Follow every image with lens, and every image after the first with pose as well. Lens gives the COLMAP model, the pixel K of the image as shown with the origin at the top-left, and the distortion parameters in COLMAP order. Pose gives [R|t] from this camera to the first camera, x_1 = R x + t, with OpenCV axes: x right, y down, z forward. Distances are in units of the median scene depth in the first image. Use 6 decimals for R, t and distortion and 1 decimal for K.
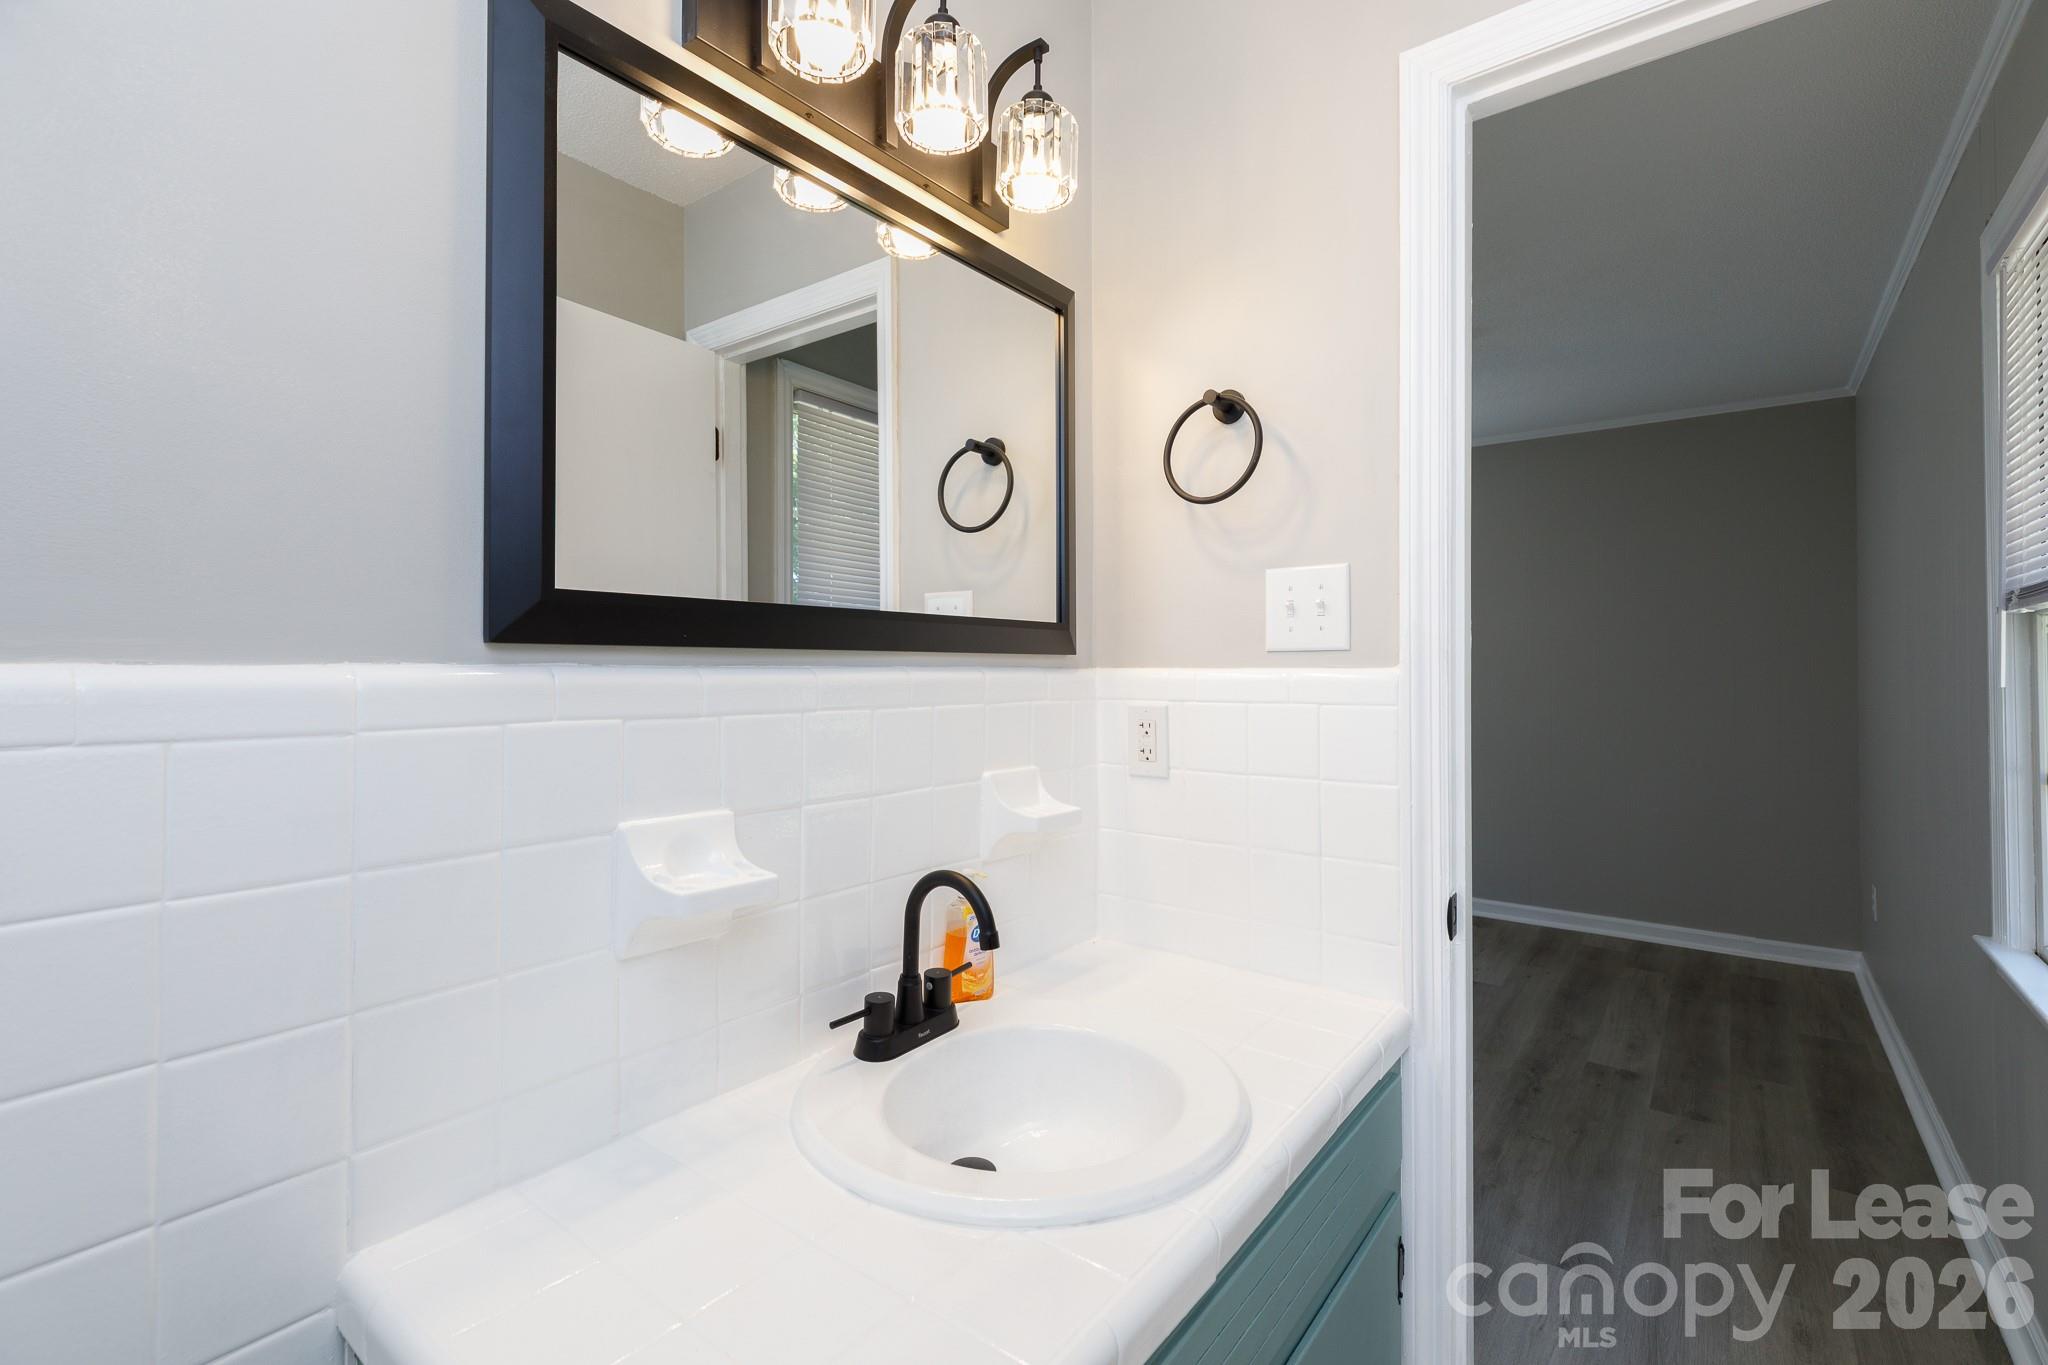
lens RADIAL K [[922.6, 0, 1011.0], [0, 922.6, 673.9], [0, 0, 1]] dist [0.000591, 0.000277]
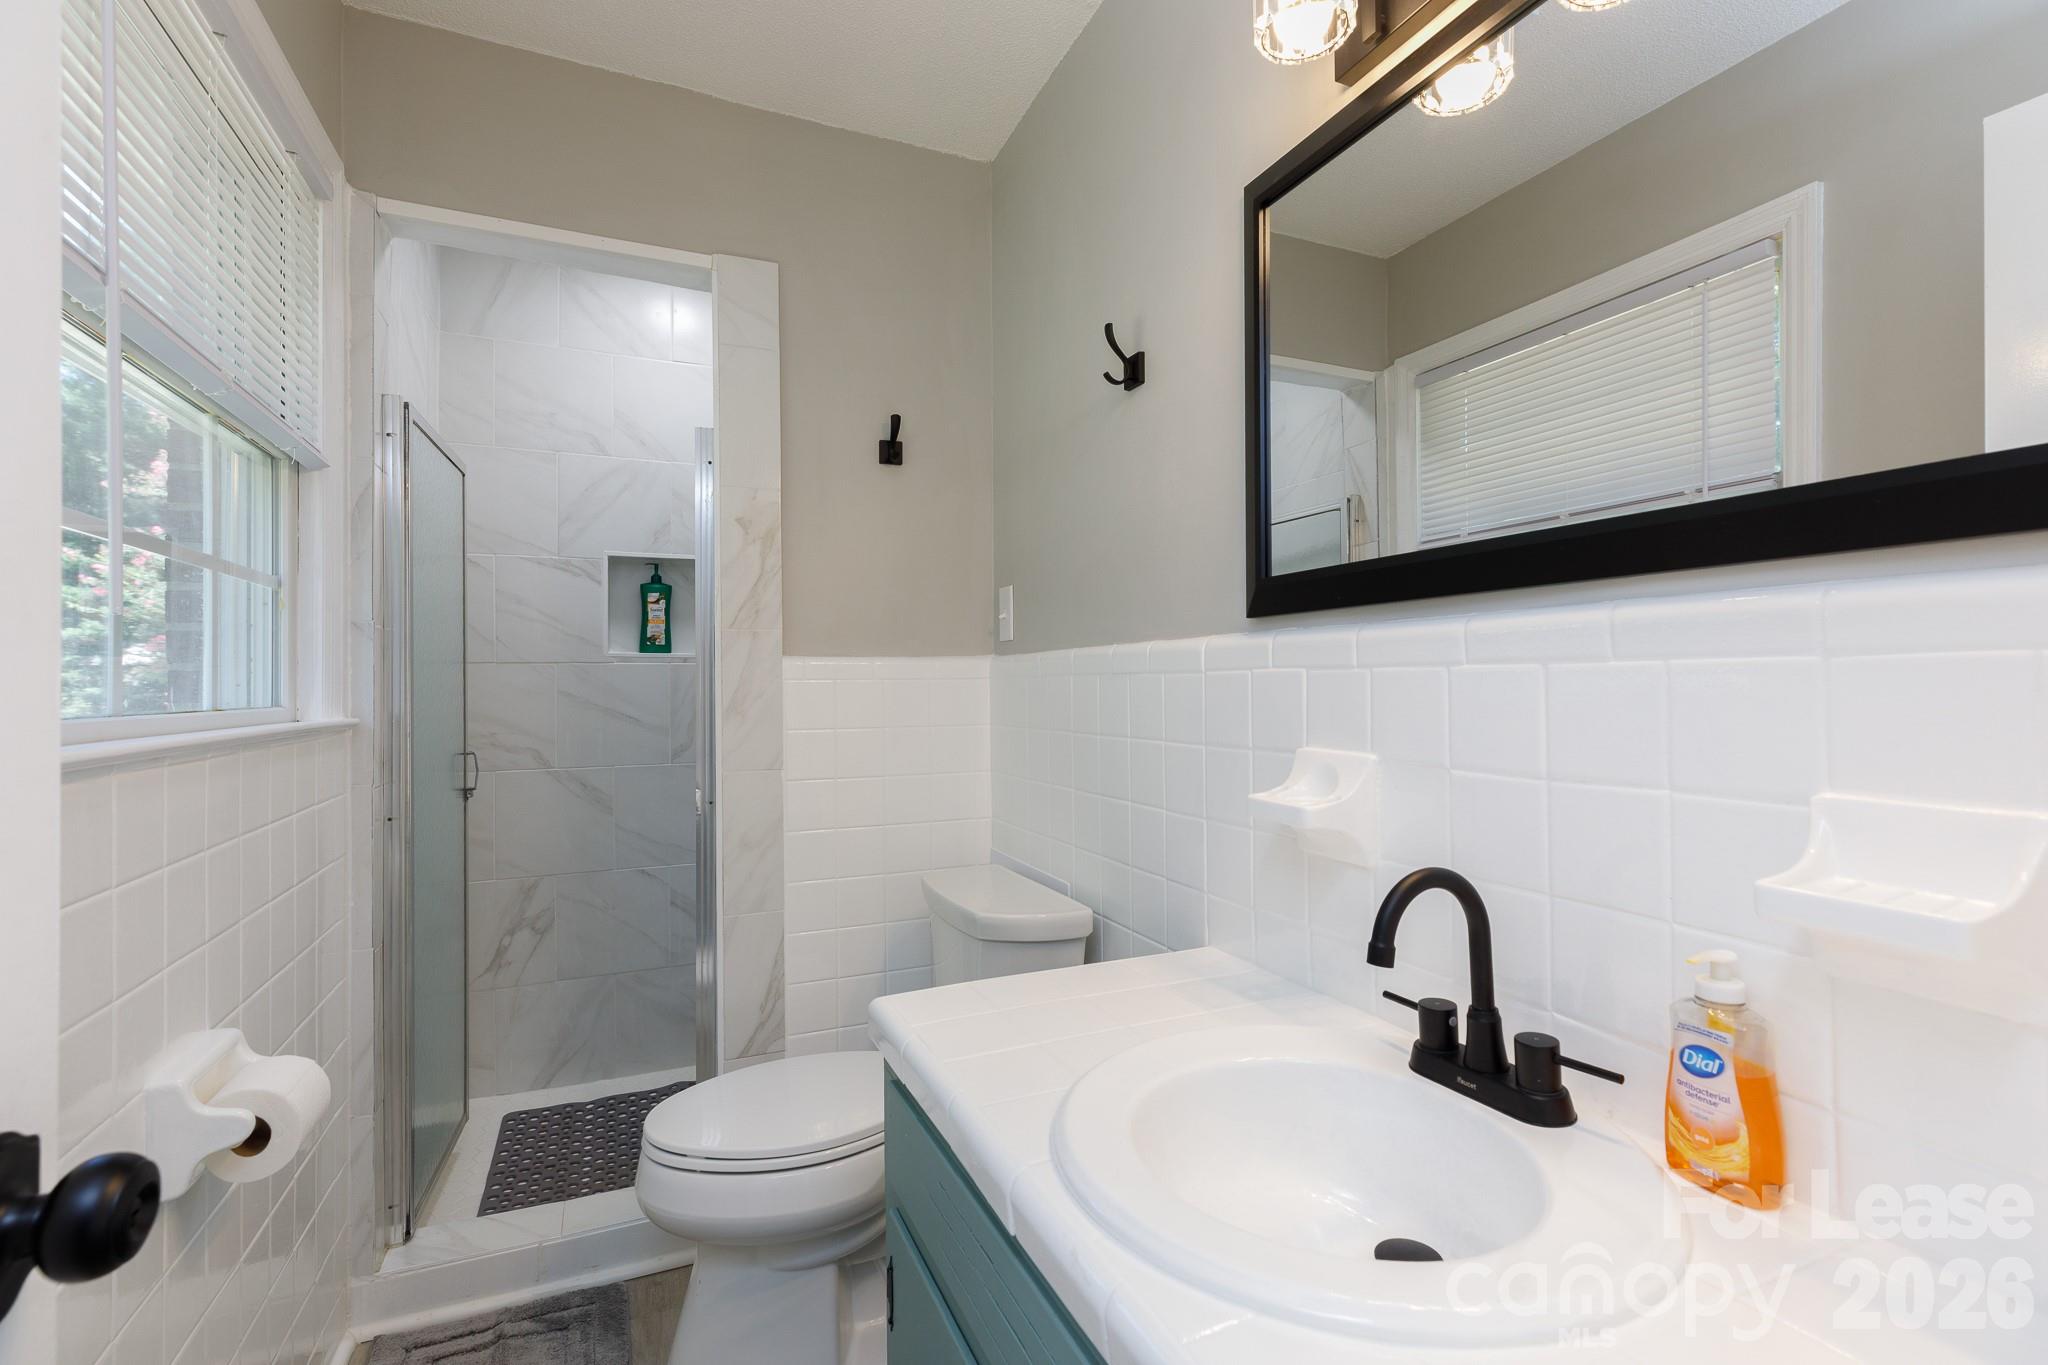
lens RADIAL K [[922.6, 0, 1011.0], [0, 922.6, 673.9], [0, 0, 1]] dist [0.000591, 0.000277]
pose [[-0.489427, -0.000717, -0.872044, 0.597893], [0.011014, 0.999915, -0.007004, 0.040119], [0.871975, -0.013033, -0.489377, 0.827403]]
